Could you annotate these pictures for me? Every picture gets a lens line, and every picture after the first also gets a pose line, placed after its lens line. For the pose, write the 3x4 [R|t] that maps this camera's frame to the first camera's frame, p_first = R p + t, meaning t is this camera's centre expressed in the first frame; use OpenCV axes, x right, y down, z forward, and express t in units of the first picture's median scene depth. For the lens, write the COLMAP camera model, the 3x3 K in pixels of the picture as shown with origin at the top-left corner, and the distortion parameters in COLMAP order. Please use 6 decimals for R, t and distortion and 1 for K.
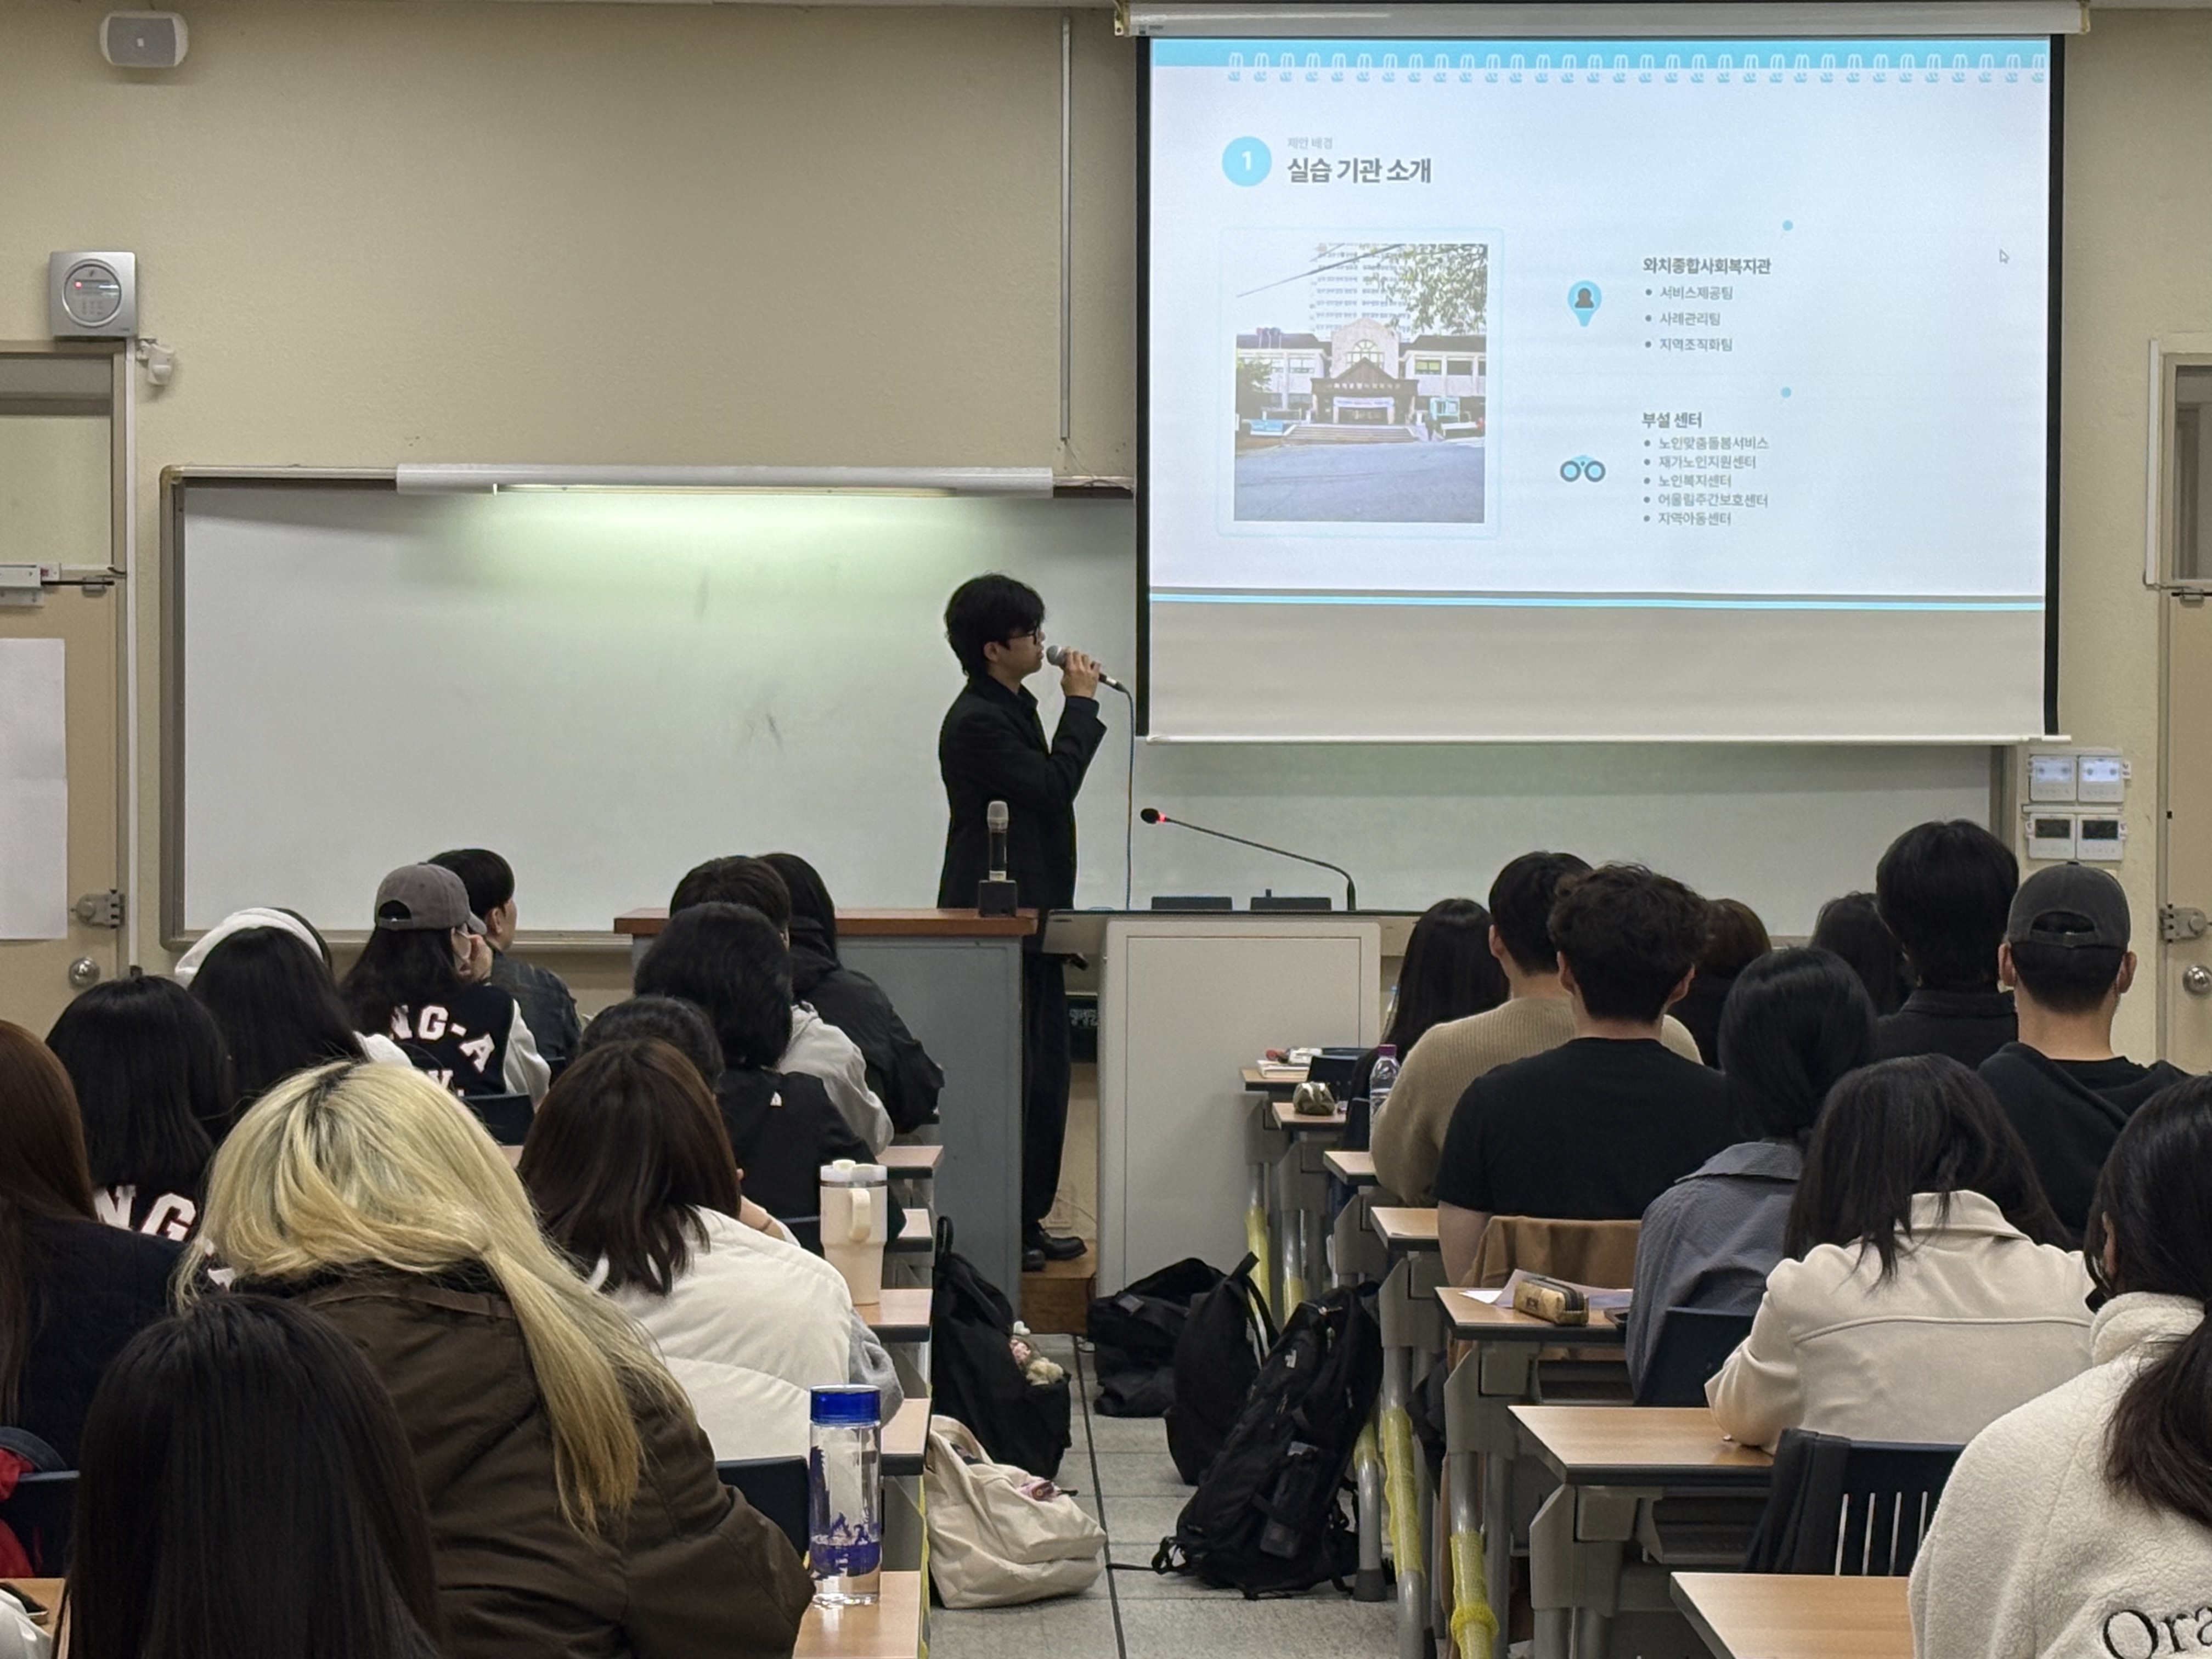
lens RADIAL K [[5245.9, 0, 1071.4], [0, 5245.9, 779.4], [0, 0, 1]] dist [0.117636, 0.000000]
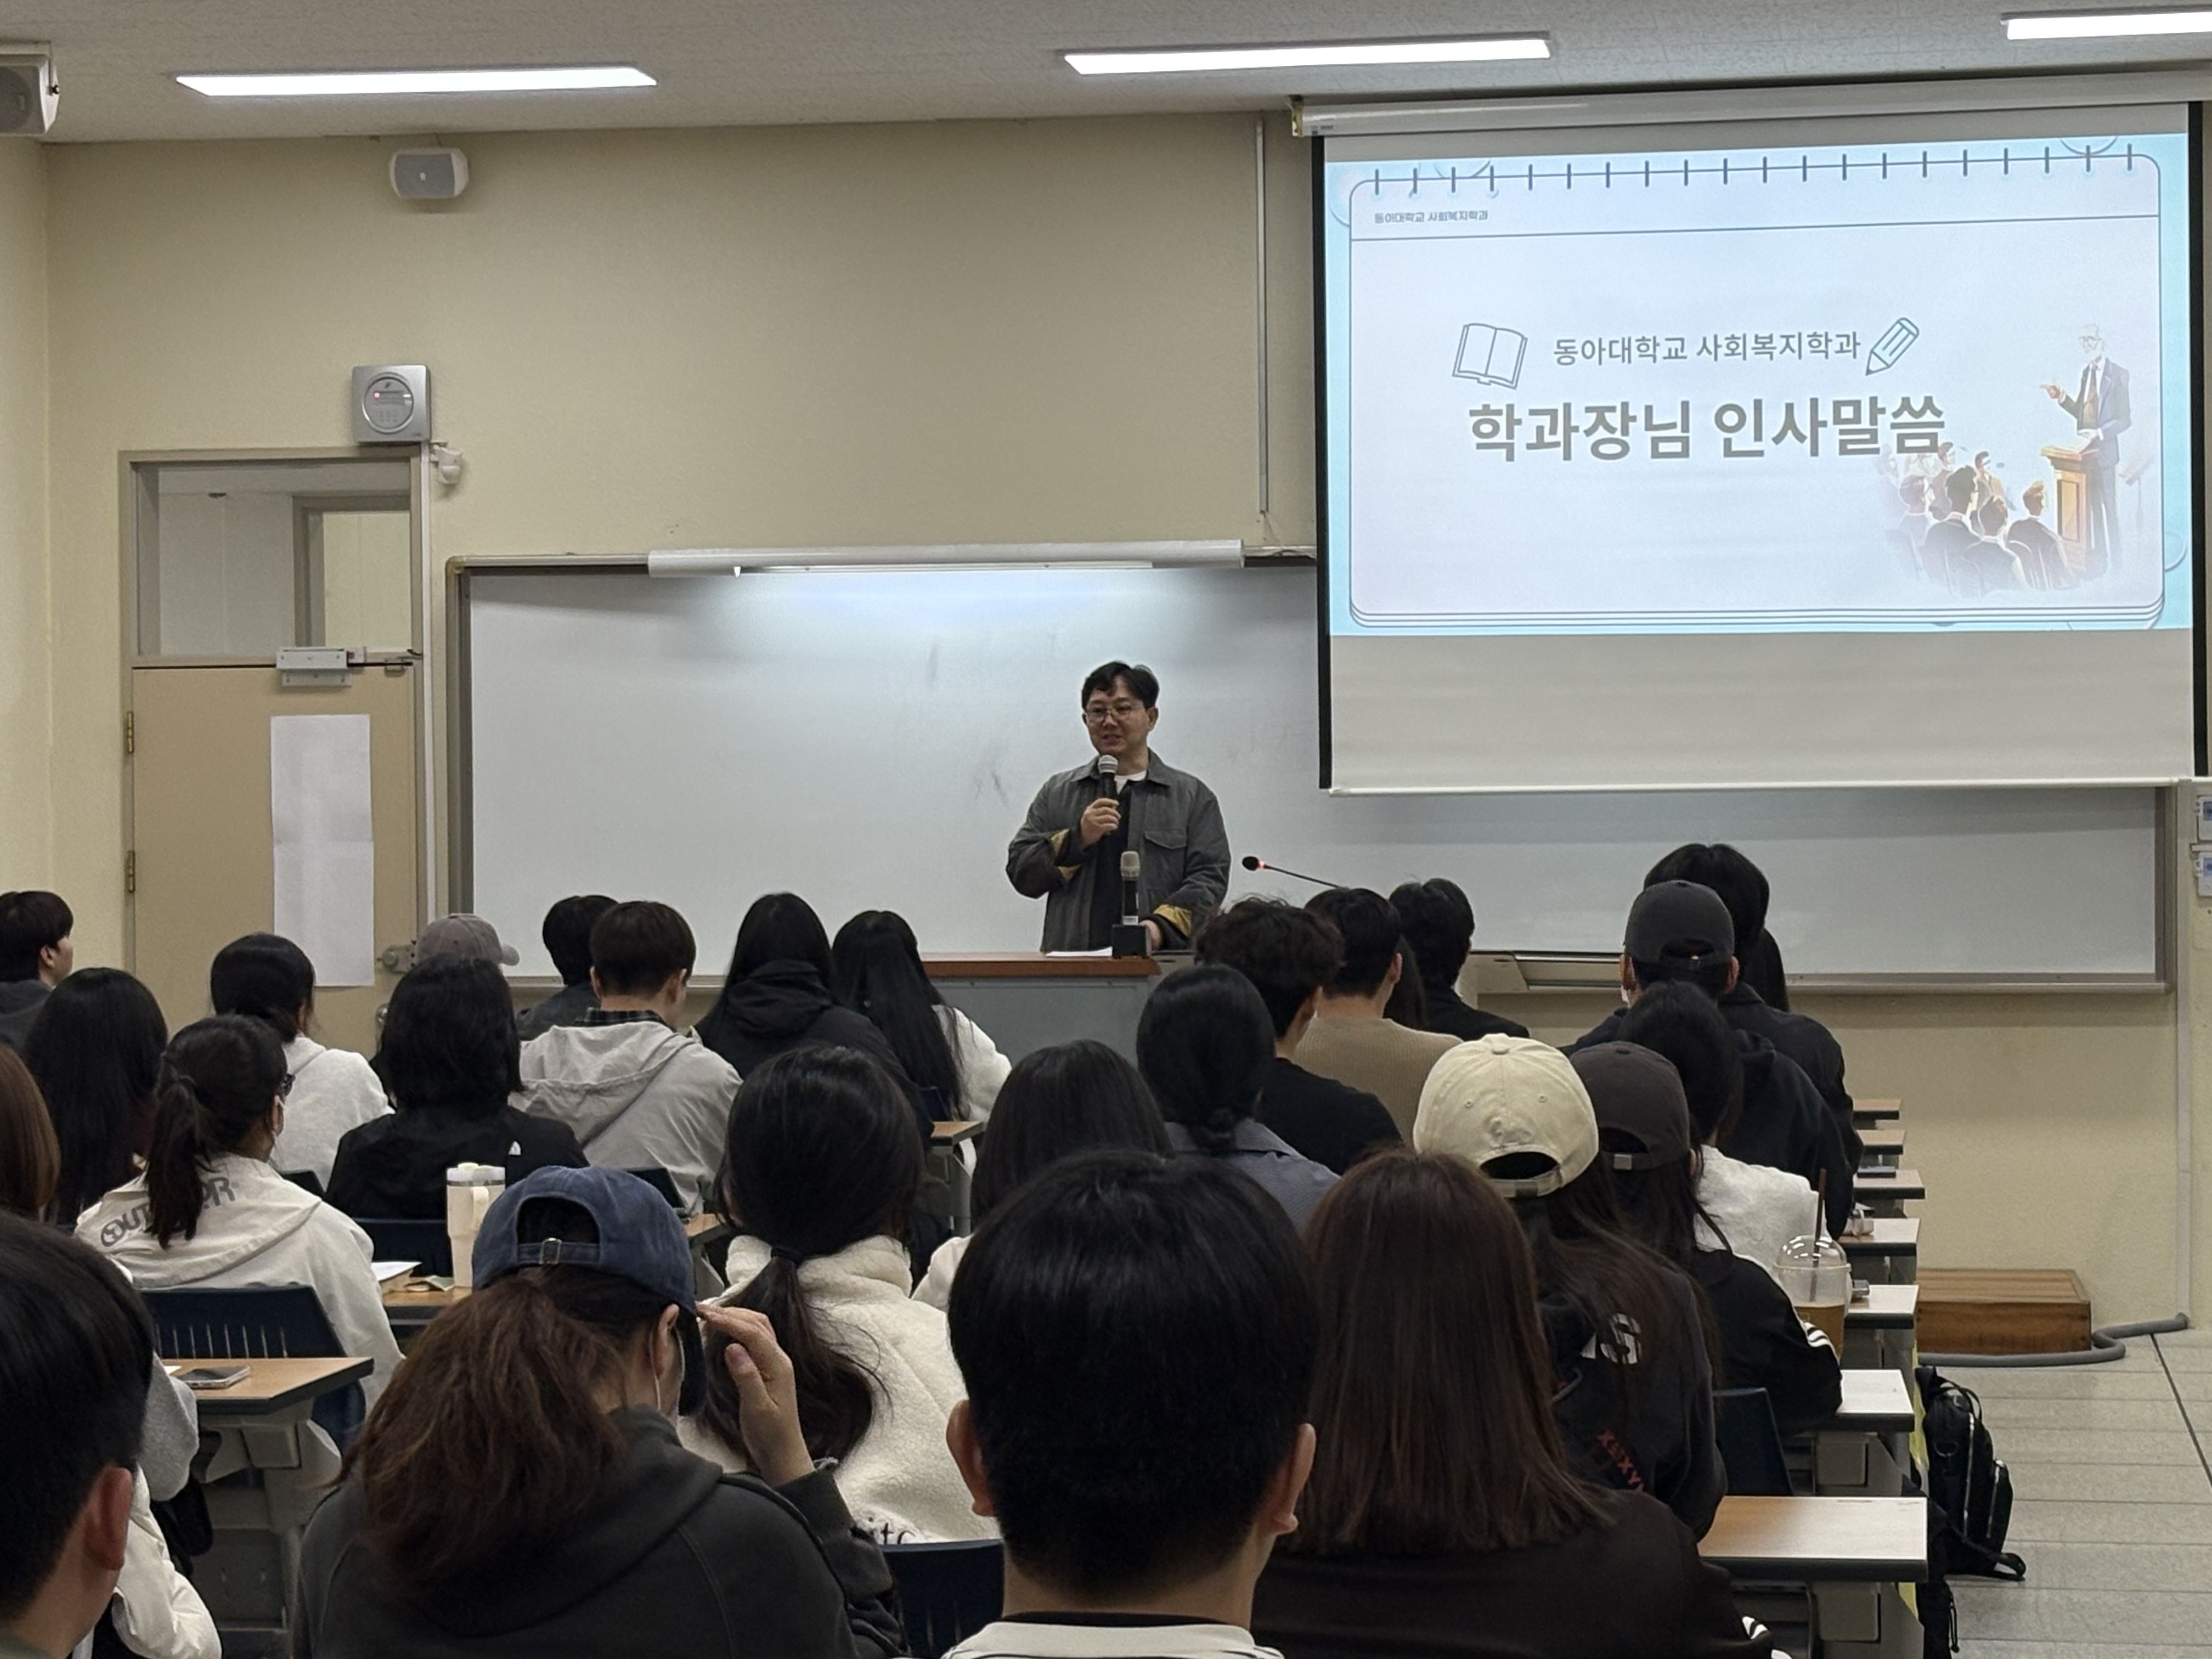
lens RADIAL K [[5306.2, 0, 1085.7], [0, 5306.2, 739.7], [0, 0, 1]] dist [0.053228, 0.000000]
pose [[0.982693, -0.015719, -0.184576, 0.165237], [0.012427, 0.999743, -0.018983, 0.001610], [0.184826, 0.016361, 0.982635, -0.069824]]
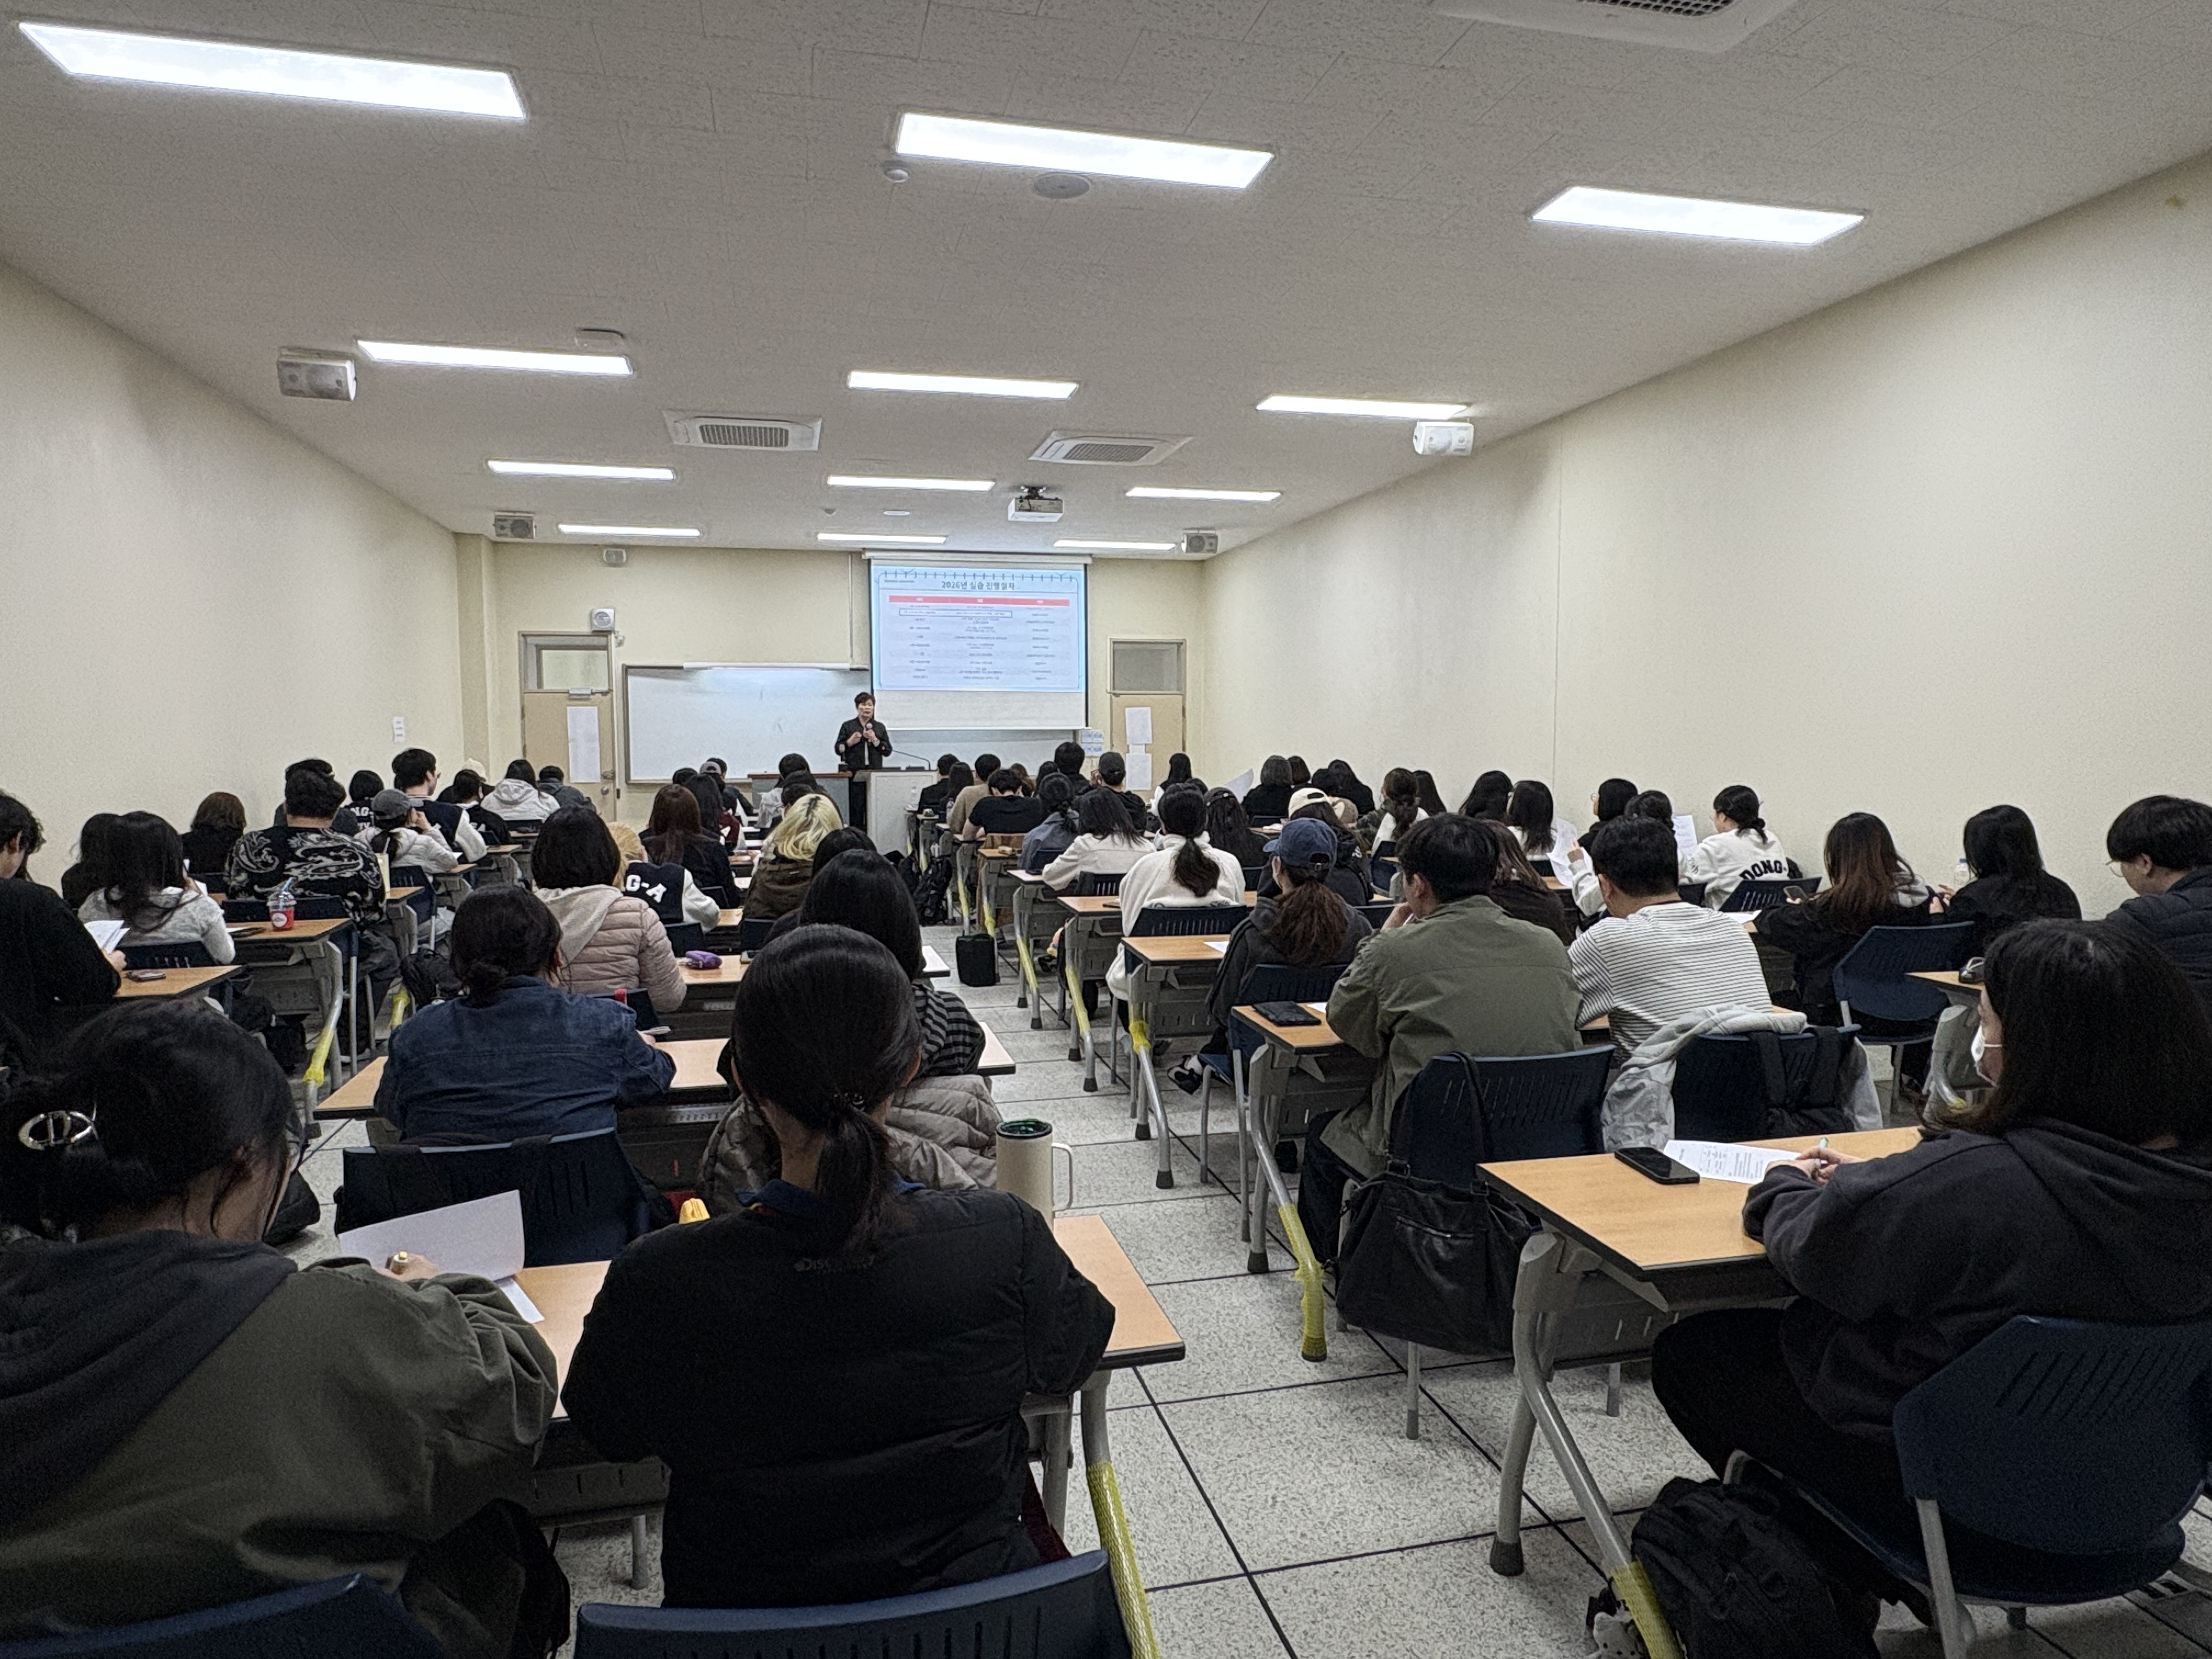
lens RADIAL K [[1325.8, 0, 1111.9], [0, 1325.8, 812.7], [0, 0, 1]] dist [-0.014762, 0.009314]
pose [[0.974675, -0.021984, 0.222541, -0.036507], [0.009689, 0.998373, 0.056191, 0.001010], [-0.223414, -0.052612, 0.973303, -0.067390]]
